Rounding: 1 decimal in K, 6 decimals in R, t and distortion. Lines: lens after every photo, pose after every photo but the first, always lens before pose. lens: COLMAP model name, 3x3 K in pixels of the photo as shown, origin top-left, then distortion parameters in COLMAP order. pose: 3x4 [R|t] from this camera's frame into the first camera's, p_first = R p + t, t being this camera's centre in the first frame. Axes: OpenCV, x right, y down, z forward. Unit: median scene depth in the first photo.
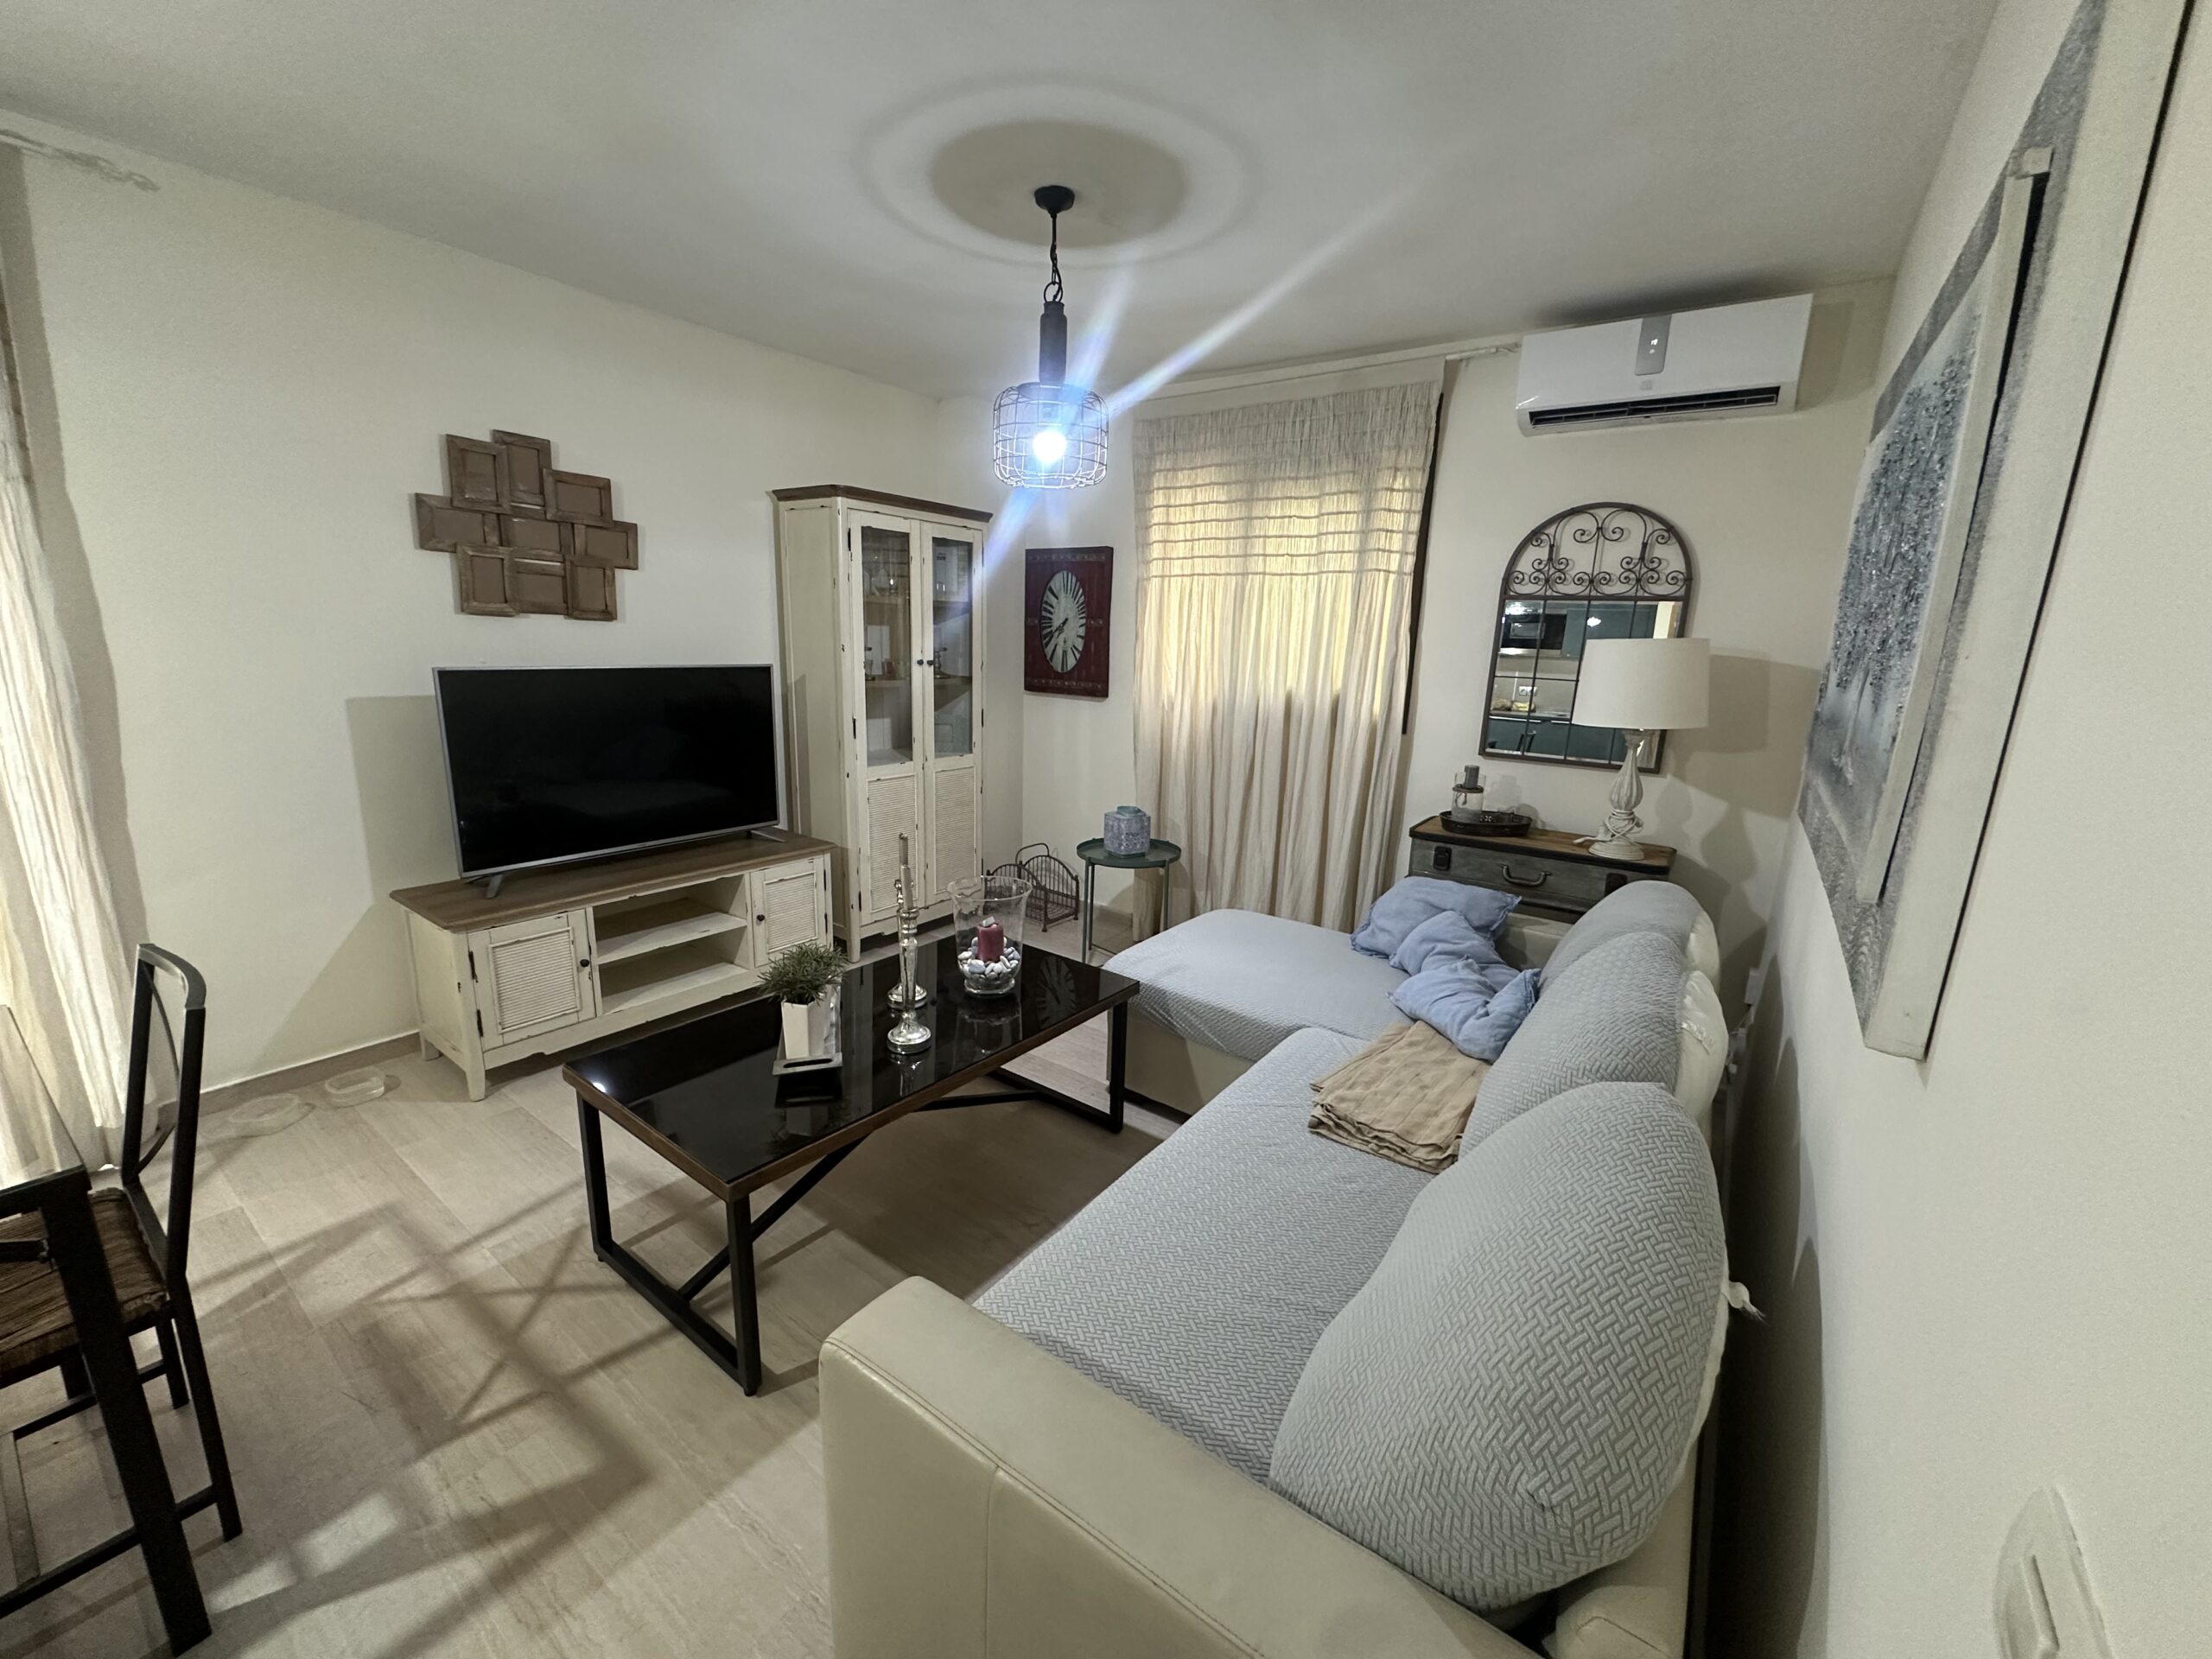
lens RADIAL K [[873.6, 0, 1097.7], [0, 873.6, 836.1], [0, 0, 1]] dist [-0.002436, 0.000401]
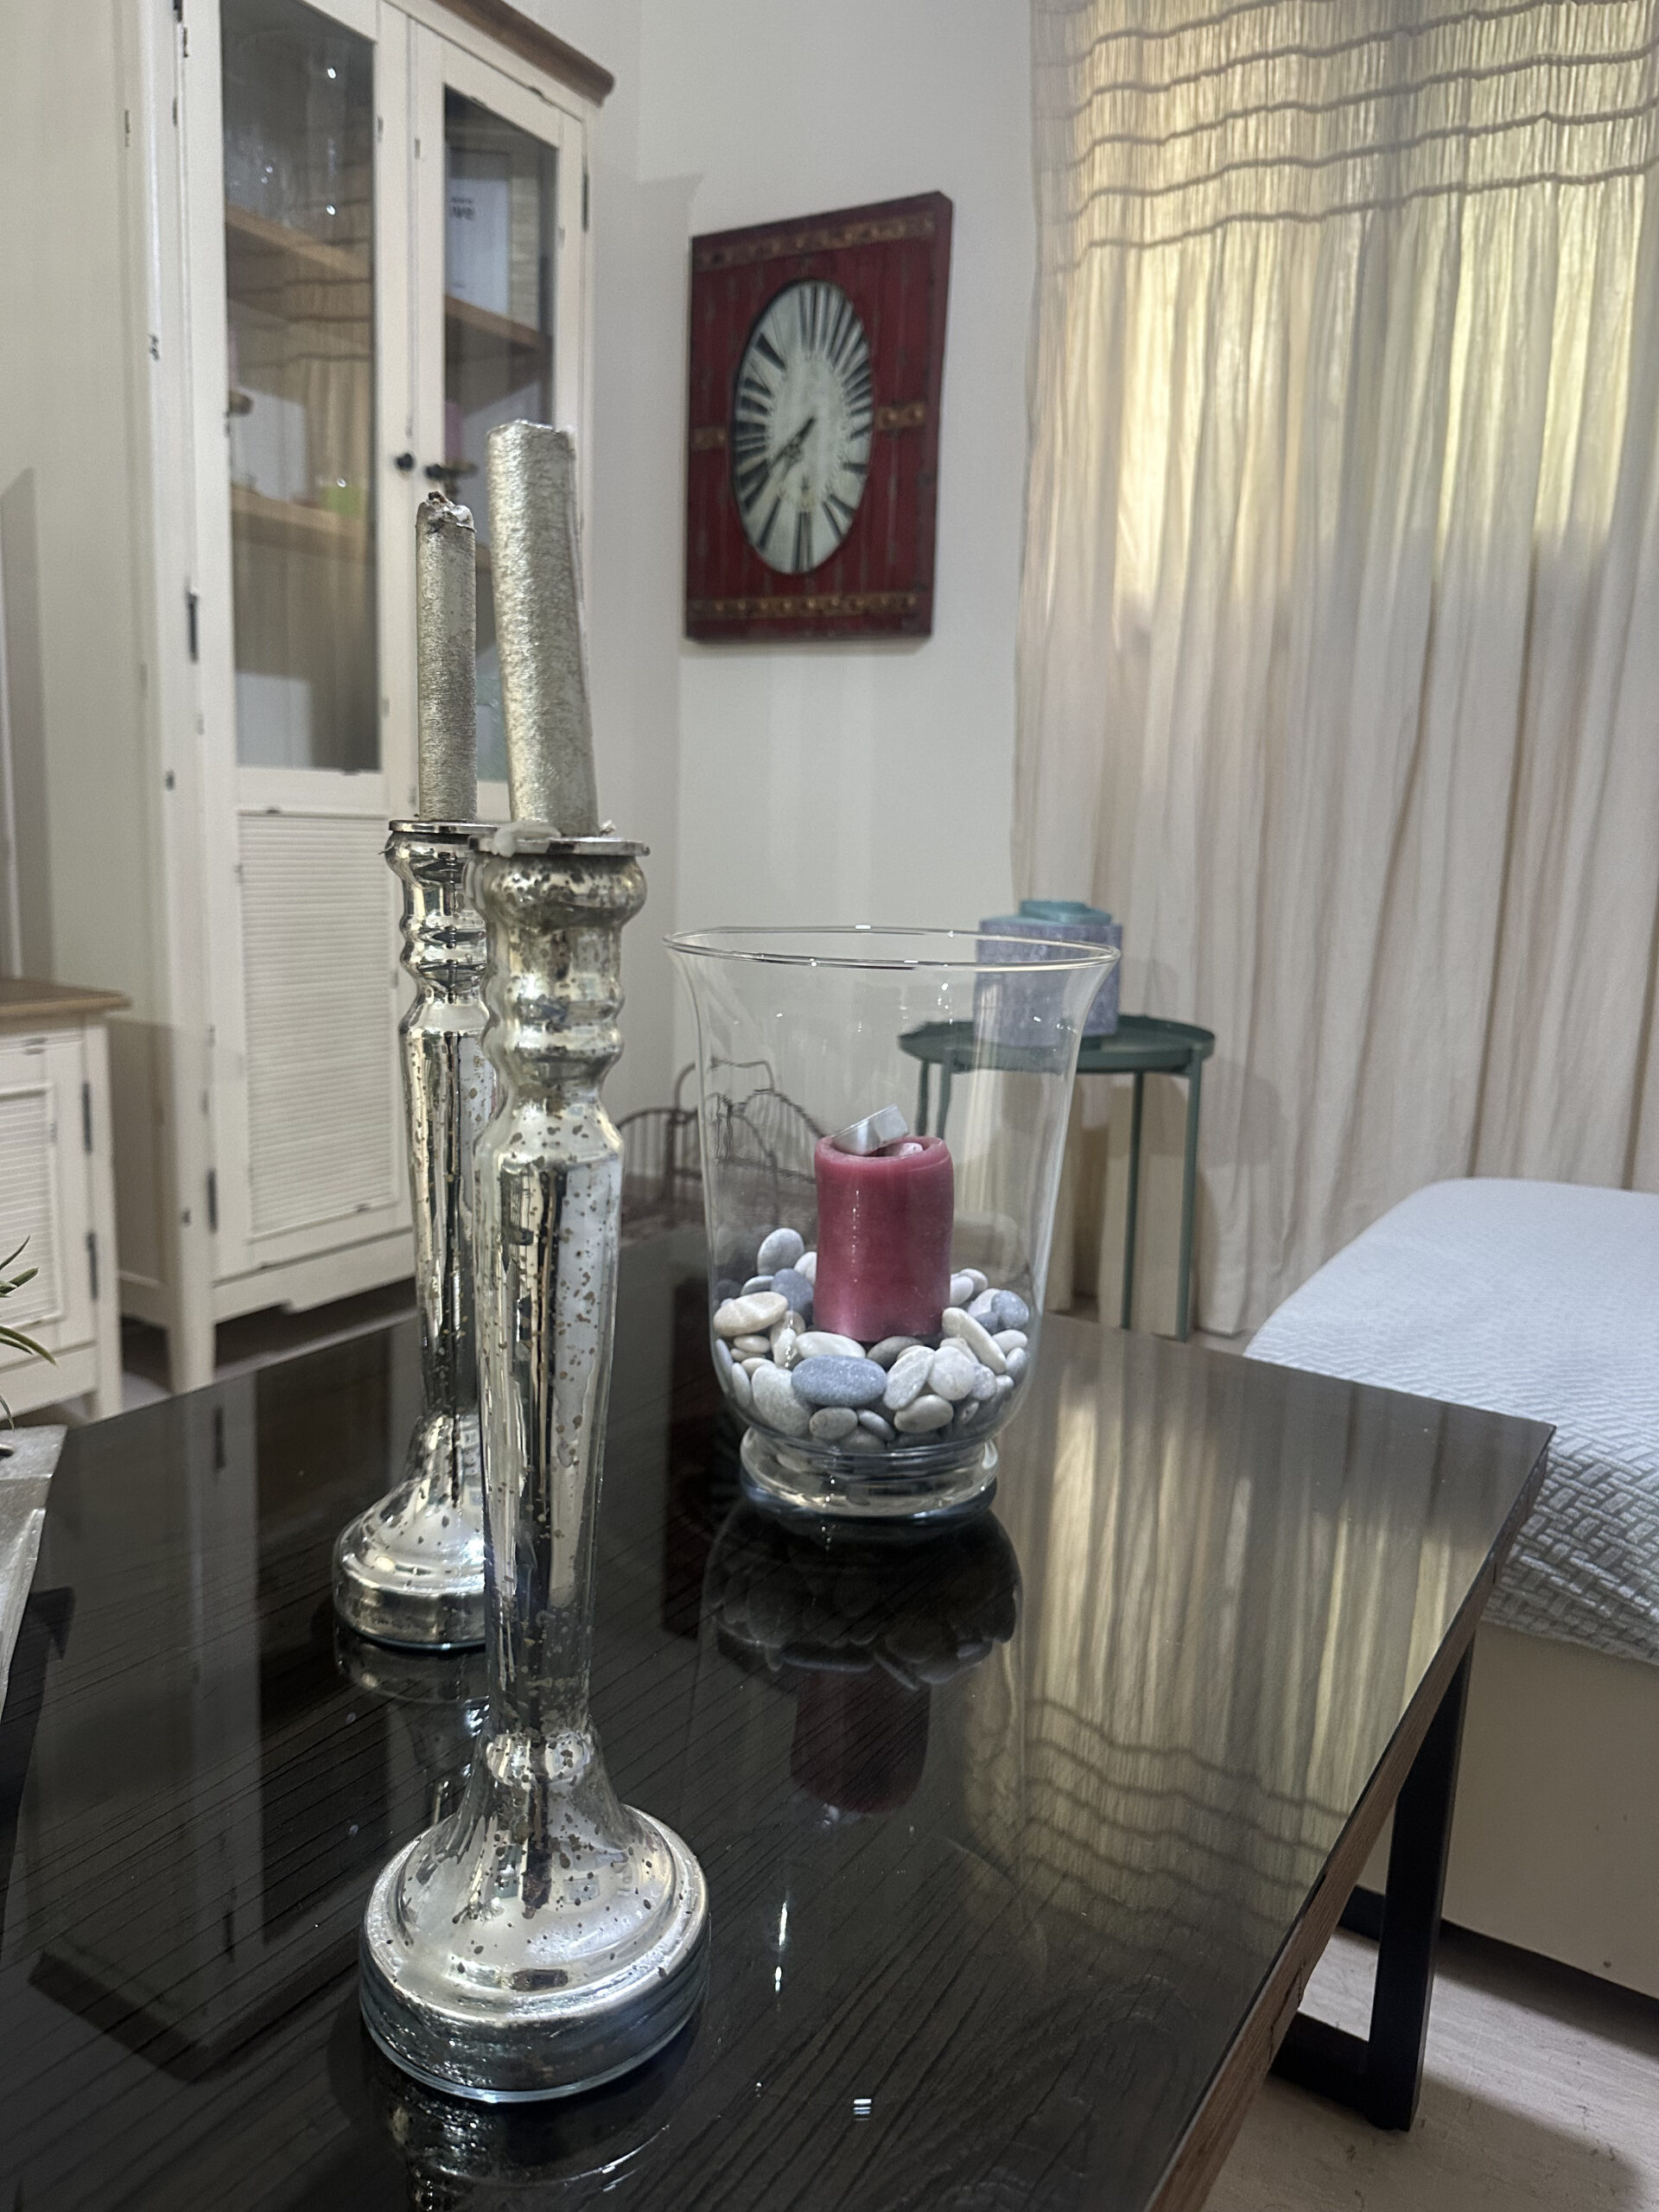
lens RADIAL K [[1636.3, 0, 836.1], [0, 1636.3, 1098.4], [0, 0, 1]] dist [-0.001592, -0.014400]
pose [[0.996181, -0.011166, 0.086600, -0.098631], [0.014663, 0.999098, -0.039841, 0.063585], [-0.086077, 0.040959, 0.995446, 0.391533]]
